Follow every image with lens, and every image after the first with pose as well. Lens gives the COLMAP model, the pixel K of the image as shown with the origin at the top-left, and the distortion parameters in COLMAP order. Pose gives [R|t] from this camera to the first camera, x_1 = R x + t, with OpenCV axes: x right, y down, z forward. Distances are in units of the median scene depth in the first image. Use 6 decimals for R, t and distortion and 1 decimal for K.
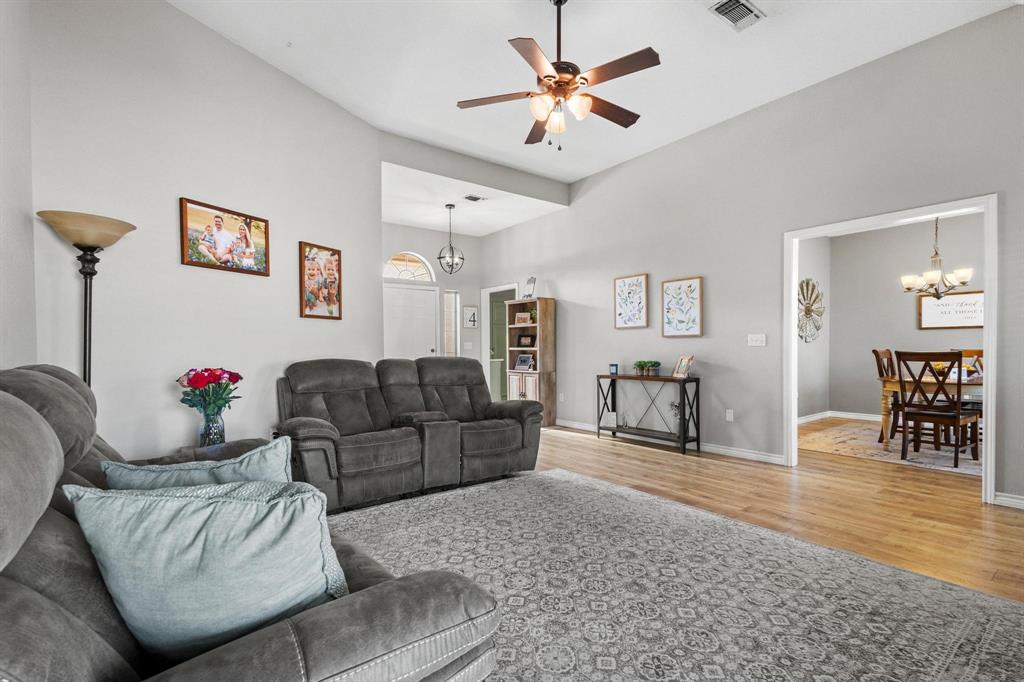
lens RADIAL K [[467.8, 0, 512.3], [0, 467.8, 354.1], [0, 0, 1]] dist [0.006651, -0.002712]
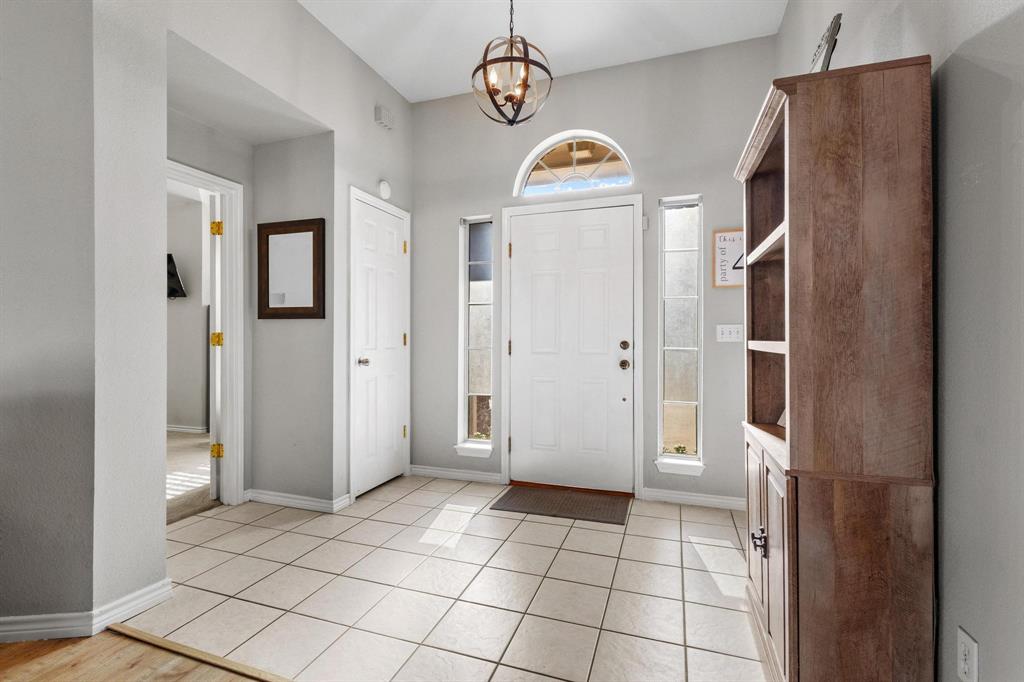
lens RADIAL K [[467.8, 0, 503.4], [0, 467.8, 339.3], [0, 0, 1]] dist [0.006651, -0.002712]
pose [[0.560387, 0.009624, -0.828175, 0.279235], [-0.015765, 0.999875, 0.000952, -0.025351], [0.828081, 0.012522, 0.560469, 1.478633]]
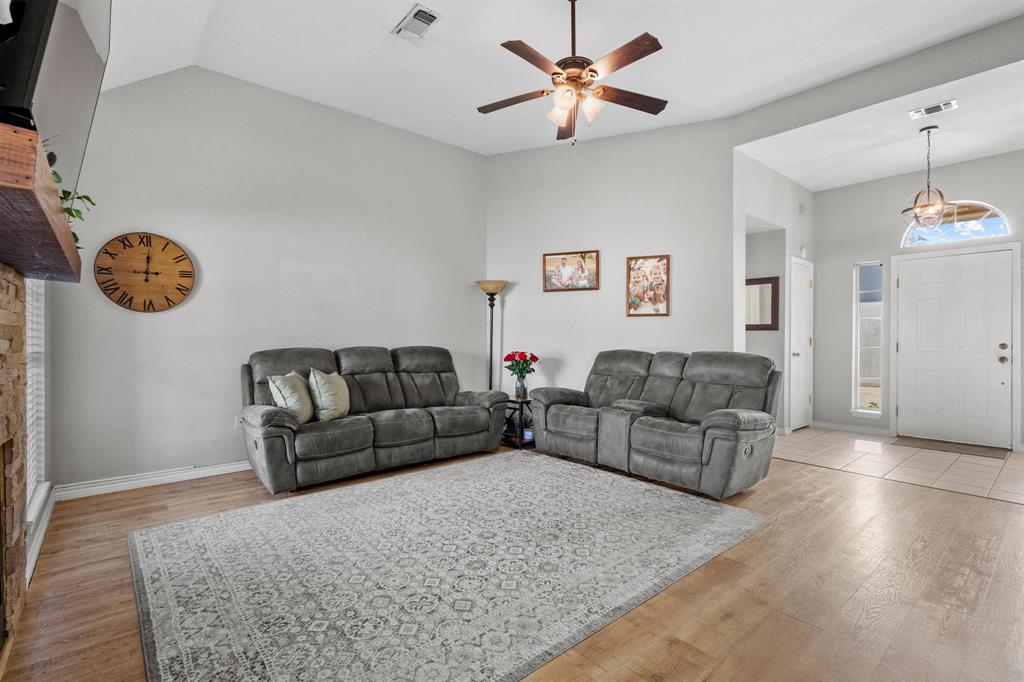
lens RADIAL K [[467.8, 0, 511.2], [0, 467.8, 341.4], [0, 0, 1]] dist [0.006651, -0.002712]
pose [[0.072063, 0.010502, -0.997345, 0.906811], [-0.016246, 0.999824, 0.009354, -0.020109], [0.997268, 0.015529, 0.072221, 0.667788]]
